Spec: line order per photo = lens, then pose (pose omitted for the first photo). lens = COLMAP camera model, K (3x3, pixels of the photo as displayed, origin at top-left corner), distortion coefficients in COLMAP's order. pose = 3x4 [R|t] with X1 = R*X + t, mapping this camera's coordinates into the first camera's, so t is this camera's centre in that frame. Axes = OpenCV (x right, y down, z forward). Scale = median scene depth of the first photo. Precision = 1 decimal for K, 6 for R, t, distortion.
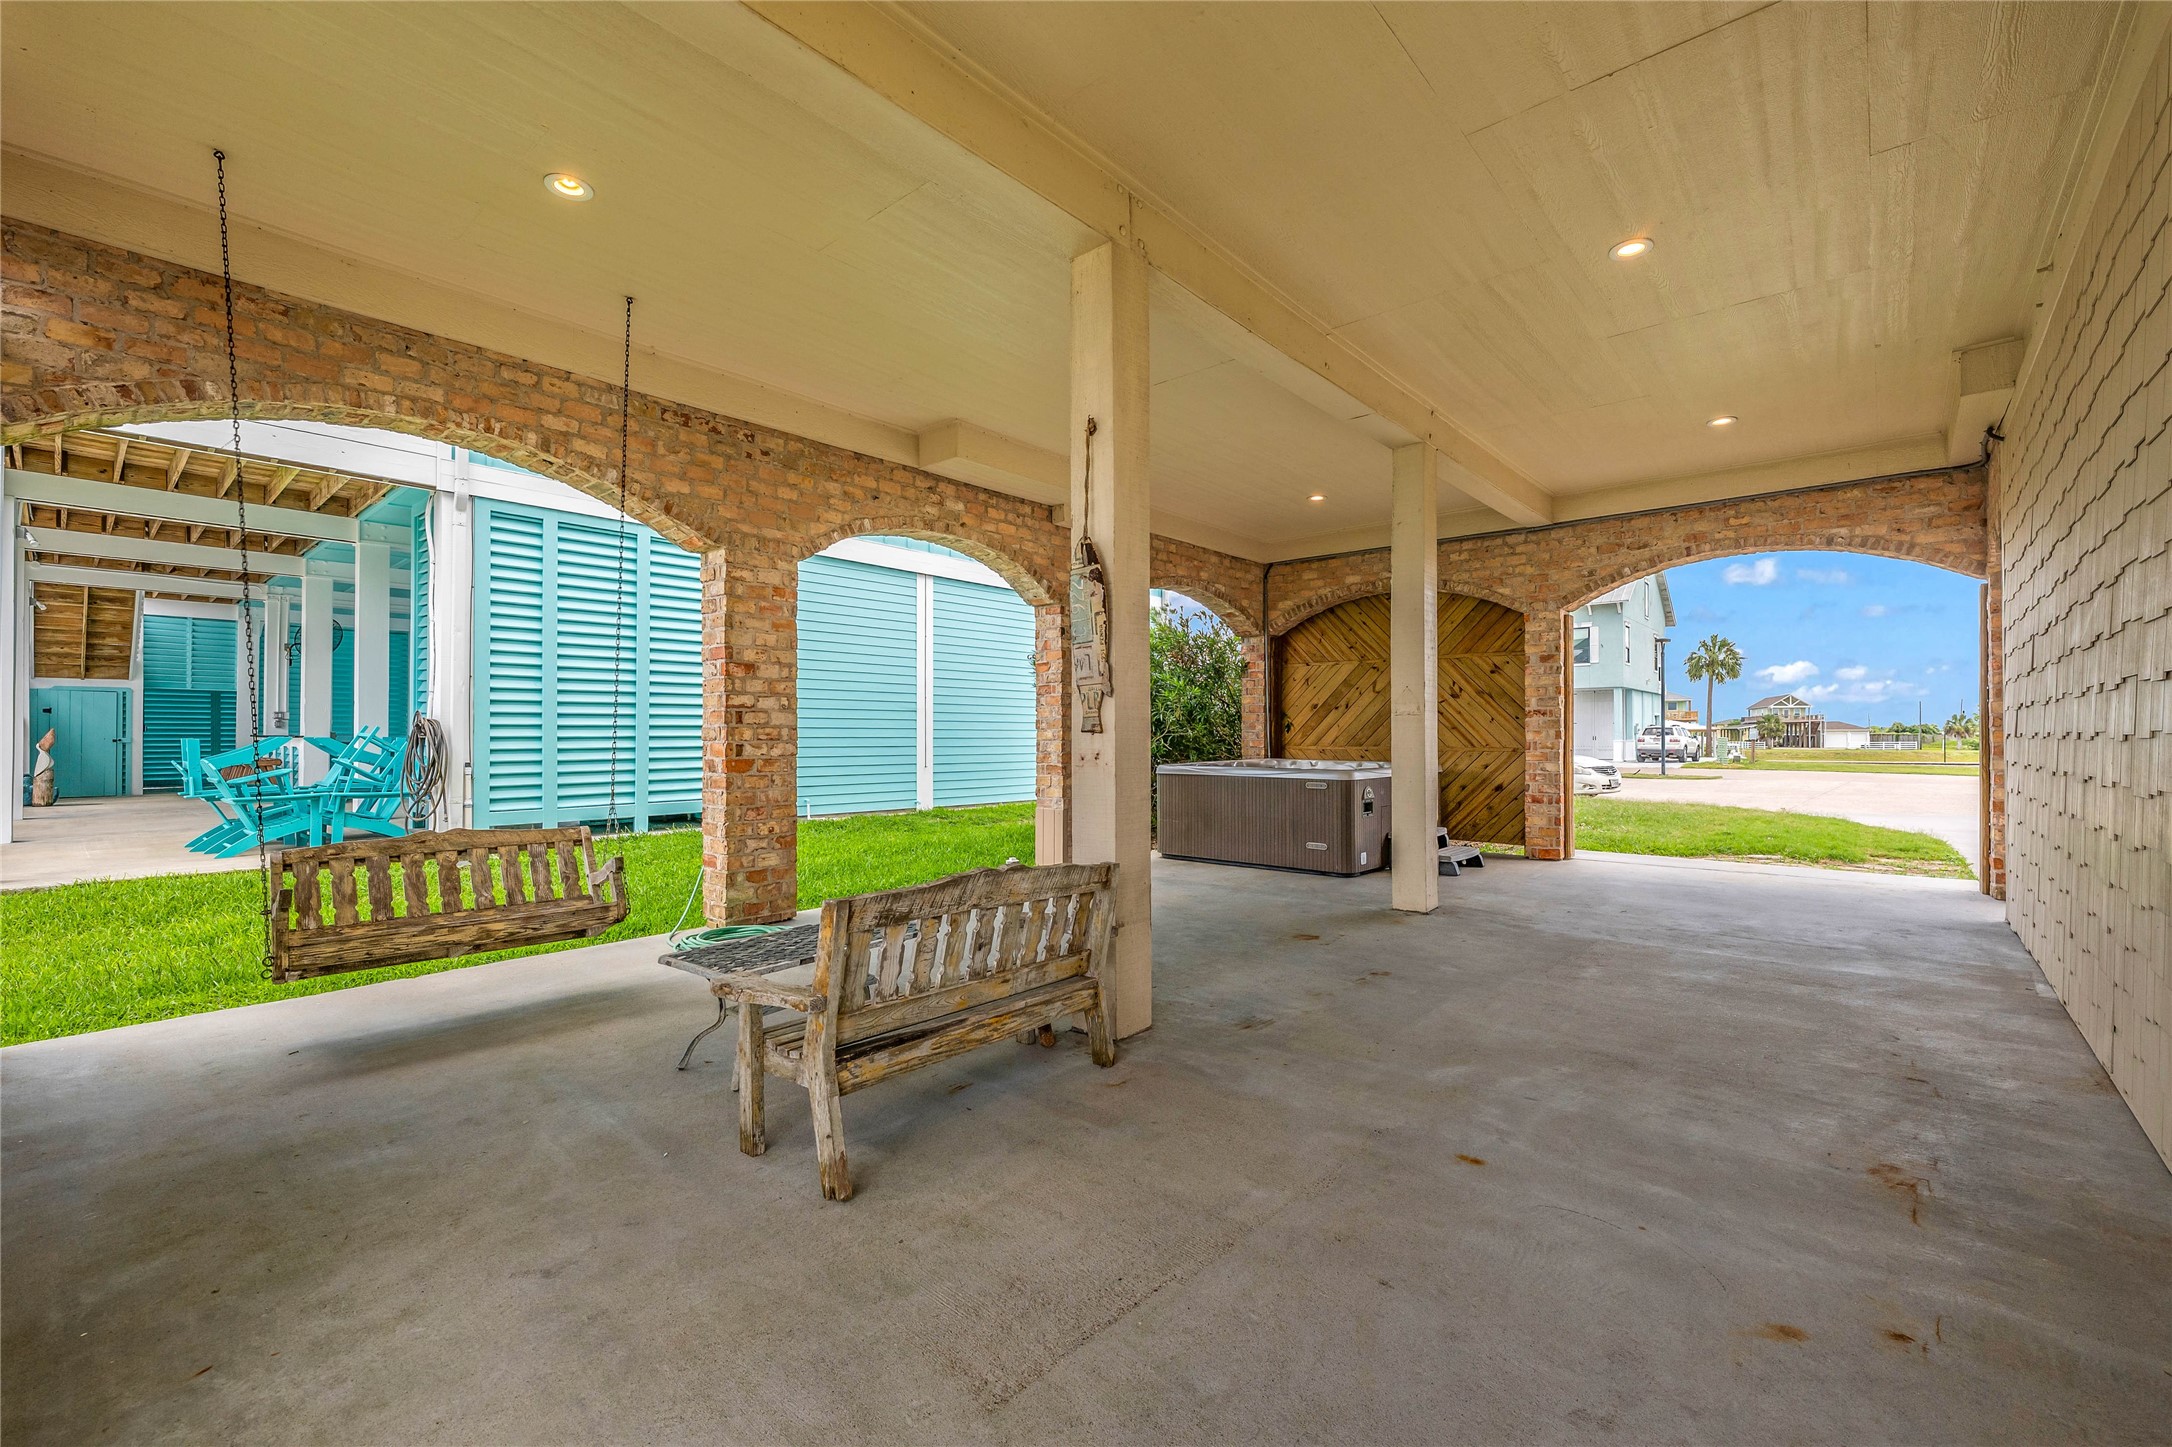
lens RADIAL K [[907.6, 0, 1083.3], [0, 907.6, 736.0], [0, 0, 1]] dist [-0.000095, 0.000069]
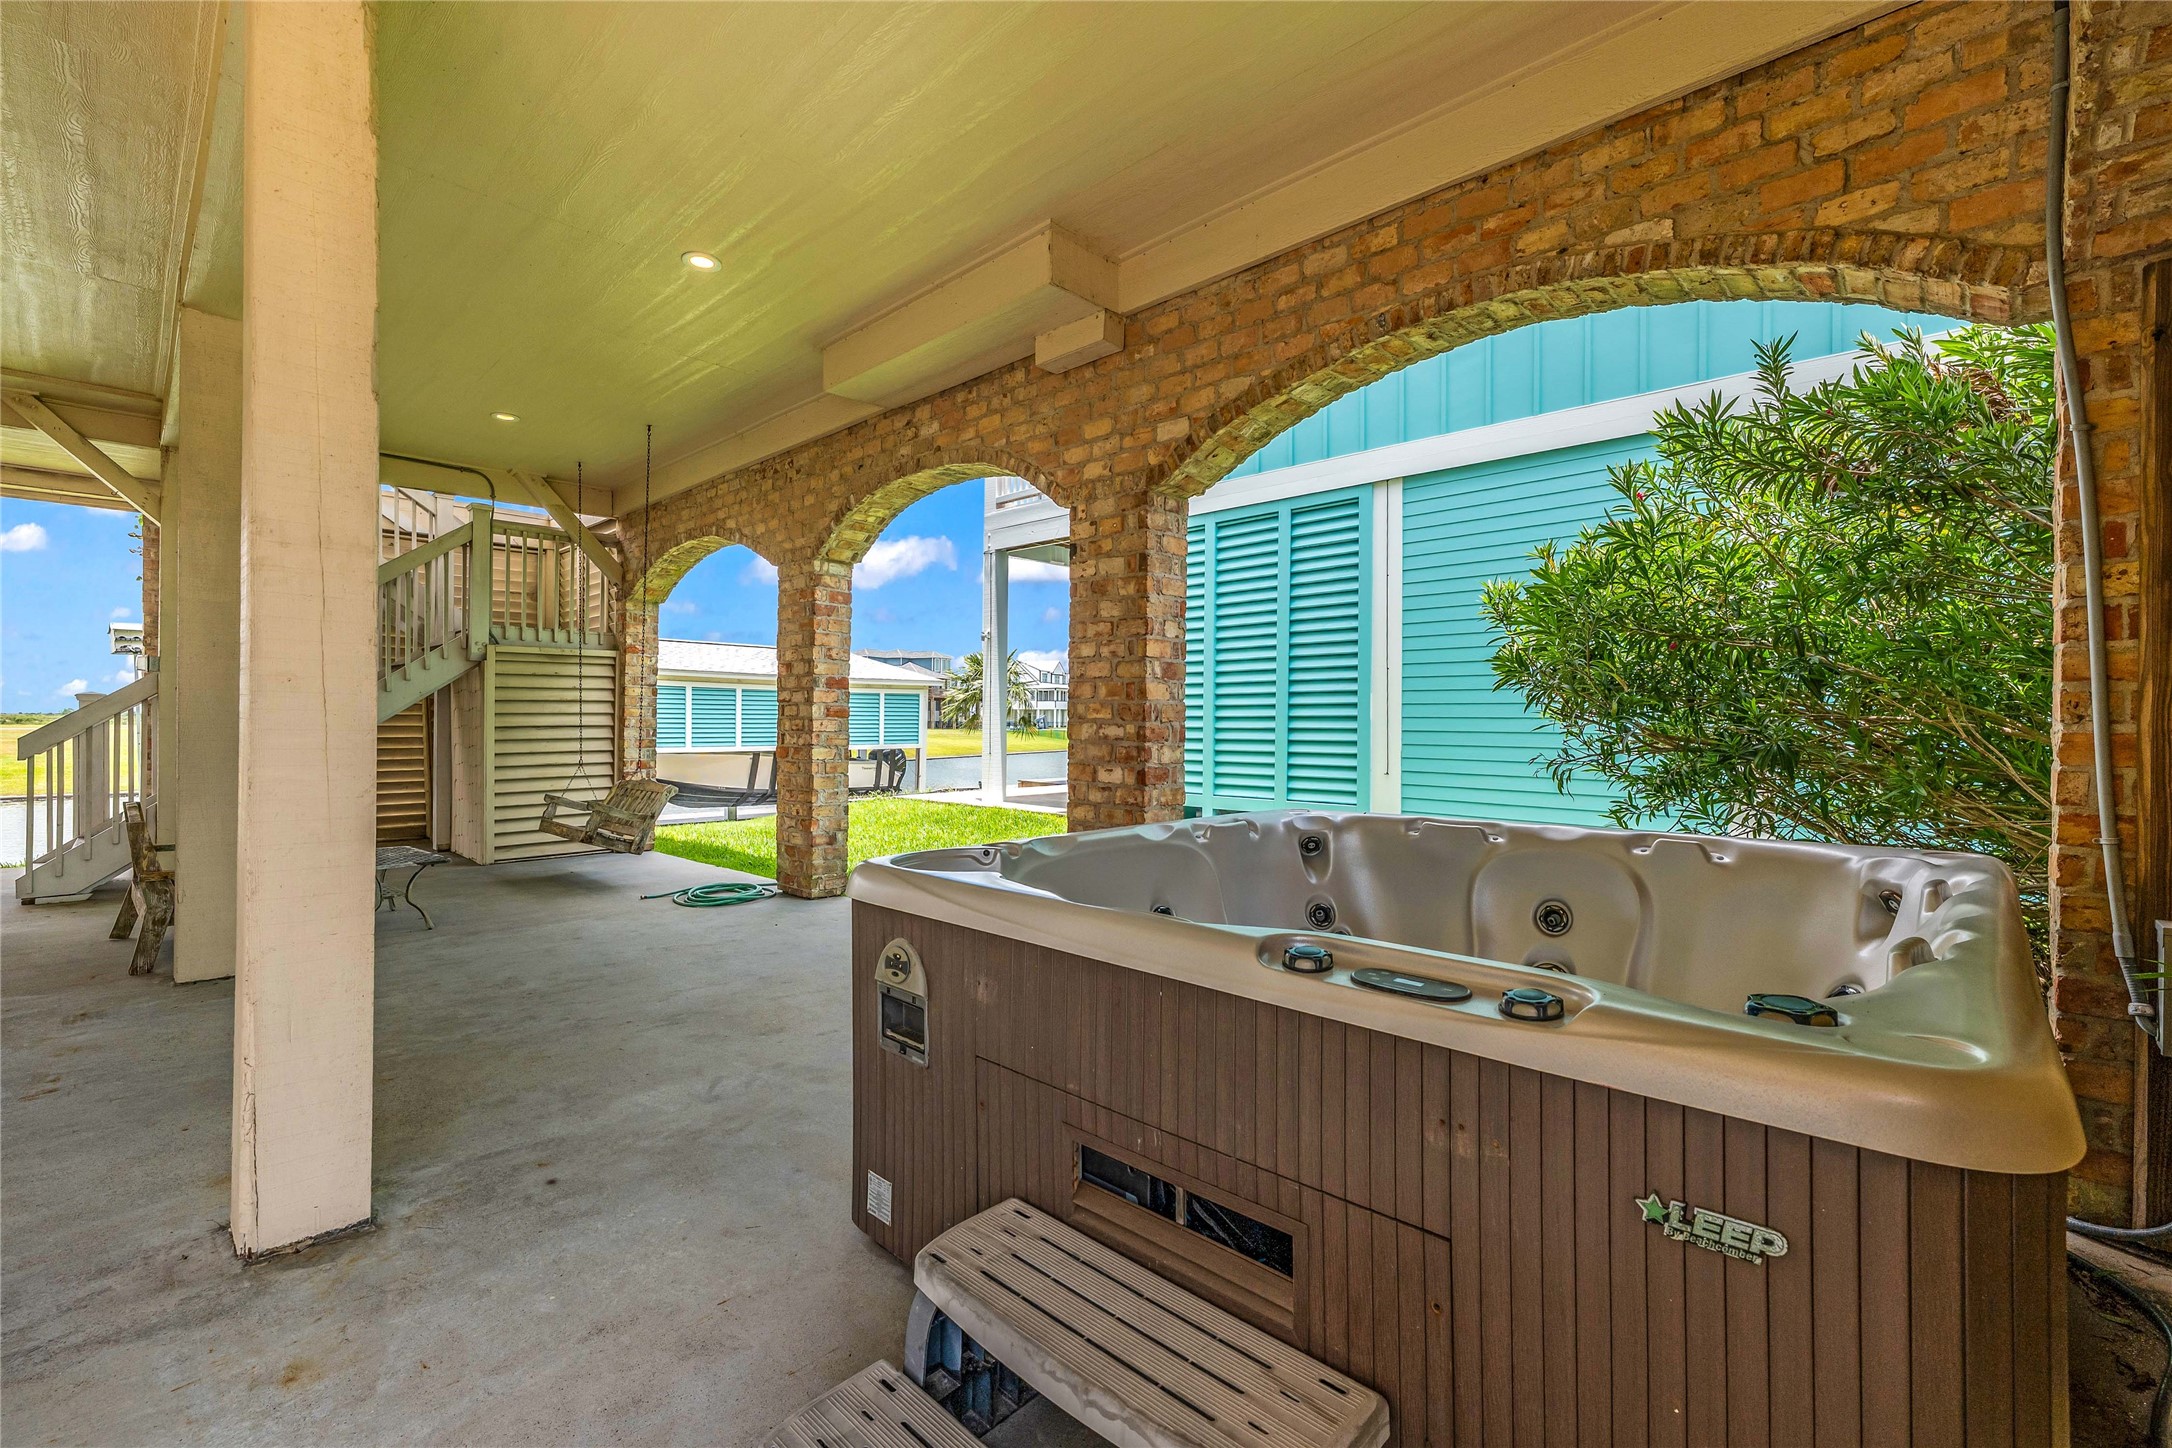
lens RADIAL K [[891.7, 0, 1076.8], [0, 891.7, 729.2], [0, 0, 1]] dist [-0.001586, 0.000120]
pose [[-0.020649, 0.015335, -0.999669, 0.425958], [0.000720, 0.999882, 0.015323, -0.007800], [0.999787, -0.000404, -0.020657, 0.790327]]
